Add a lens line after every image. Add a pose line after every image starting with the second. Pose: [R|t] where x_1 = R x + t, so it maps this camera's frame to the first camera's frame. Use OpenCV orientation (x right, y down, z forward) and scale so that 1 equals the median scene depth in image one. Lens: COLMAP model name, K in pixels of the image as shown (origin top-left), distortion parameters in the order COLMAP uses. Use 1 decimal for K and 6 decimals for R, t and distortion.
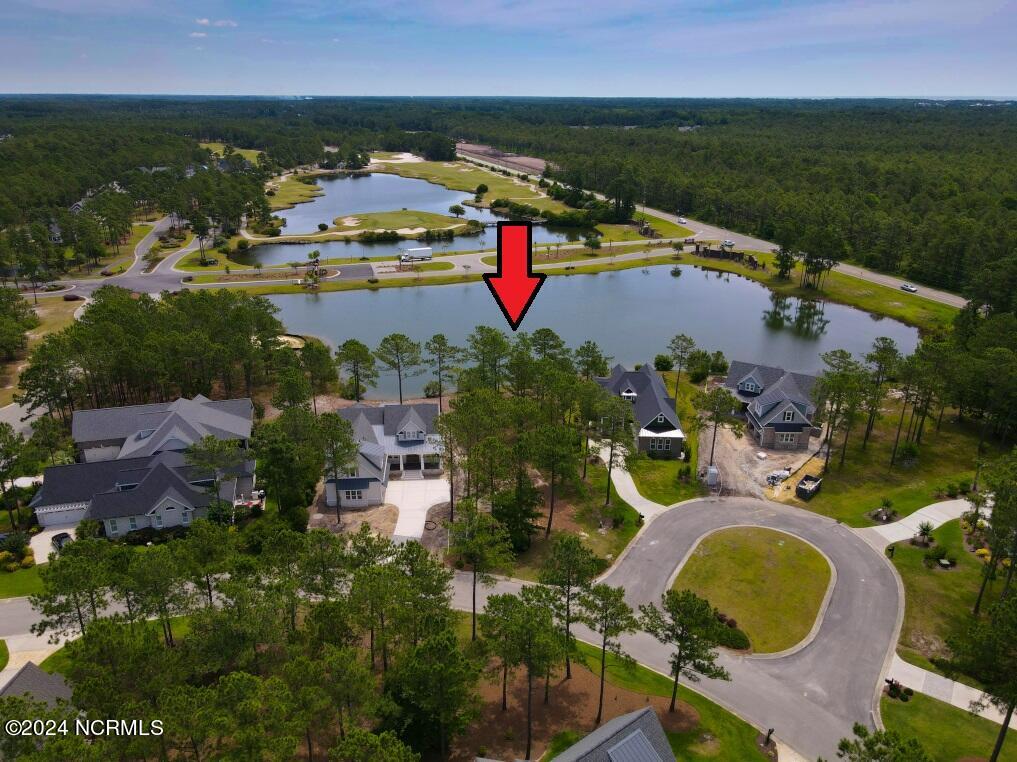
lens RADIAL K [[738.8, 0, 503.4], [0, 738.8, 382.4], [0, 0, 1]] dist [0.001377, 0.024870]
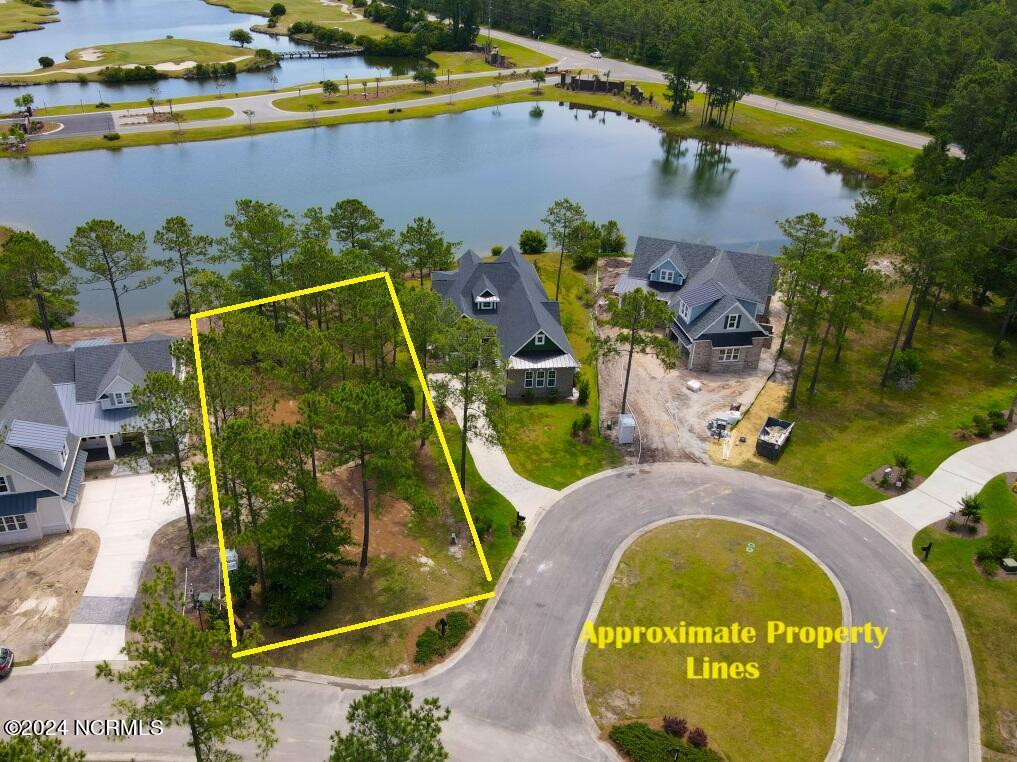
lens RADIAL K [[831.5, 0, 438.3], [0, 831.5, 384.6], [0, 0, 1]] dist [0.002763, 0.020727]
pose [[0.991339, -0.068808, 0.111857, 0.044861], [0.050965, 0.986567, 0.155202, -0.026258], [-0.121034, -0.148157, 0.981530, 0.306340]]
